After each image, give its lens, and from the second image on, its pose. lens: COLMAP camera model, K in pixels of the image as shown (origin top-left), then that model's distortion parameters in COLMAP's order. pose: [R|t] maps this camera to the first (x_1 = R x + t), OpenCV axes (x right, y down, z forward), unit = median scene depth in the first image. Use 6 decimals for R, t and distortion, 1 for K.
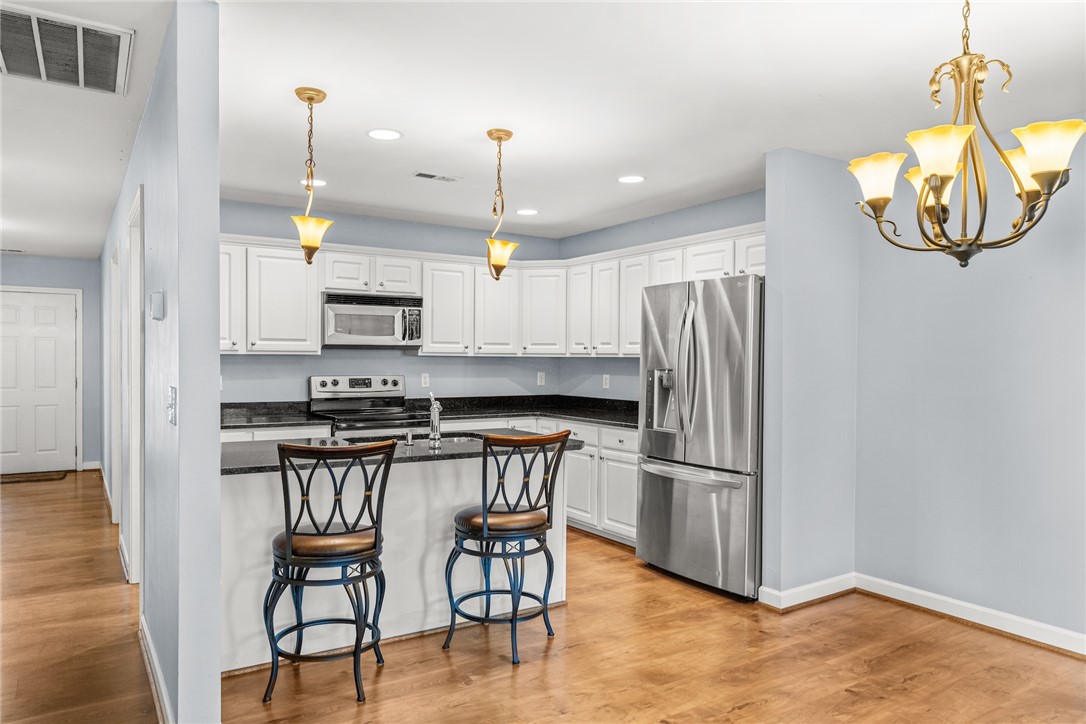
lens RADIAL K [[730.1, 0, 571.3], [0, 730.1, 368.9], [0, 0, 1]] dist [0.001943, 0.004607]
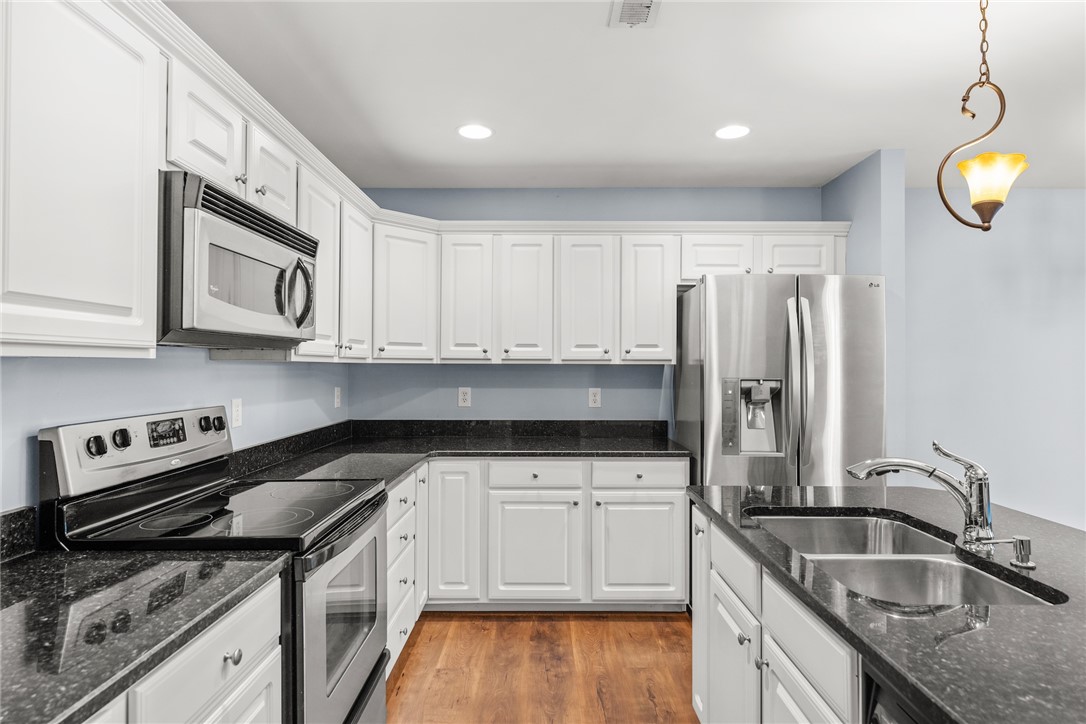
lens RADIAL K [[597.5, 0, 543.2], [0, 597.5, 359.1], [0, 0, 1]] dist [-0.029943, -0.002496]
pose [[0.557003, 0.001979, 0.830508, -0.451305], [0.013389, 0.999846, -0.011362, -0.014213], [-0.830403, 0.017449, 0.556890, 0.668473]]
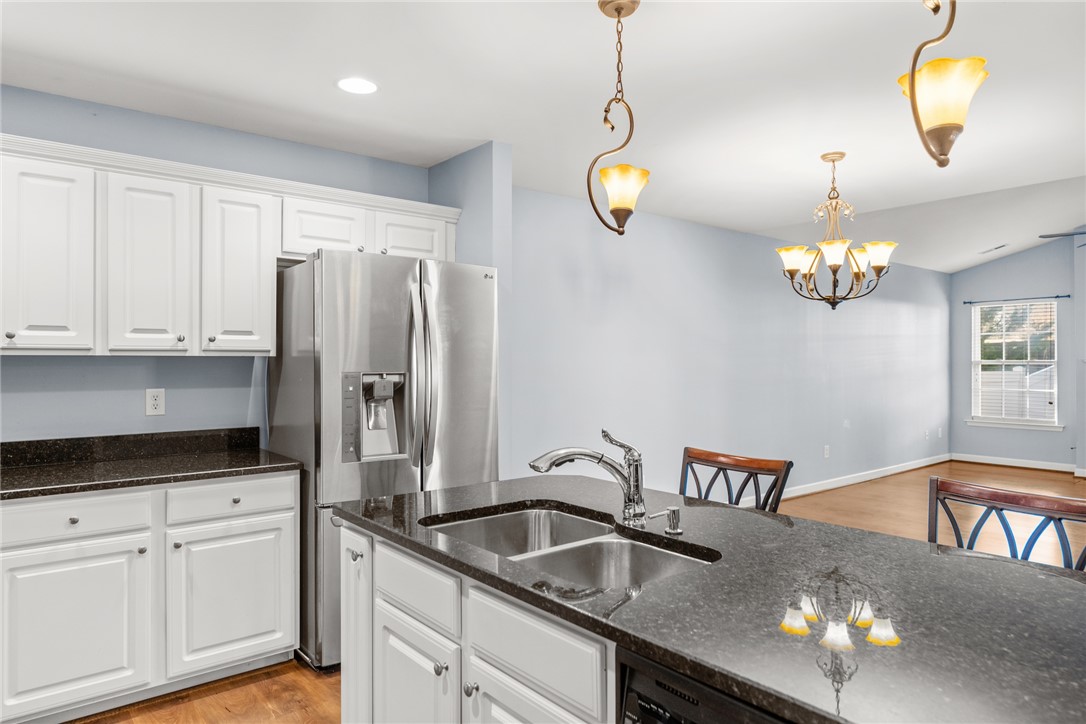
lens RADIAL K [[674.0, 0, 565.4], [0, 674.0, 353.1], [0, 0, 1]] dist [-0.026797, 0.001779]
pose [[-0.130836, -0.000546, 0.991404, -0.448536], [0.012338, 0.999922, 0.002179, -0.014795], [-0.991327, 0.012517, -0.130819, 0.729690]]
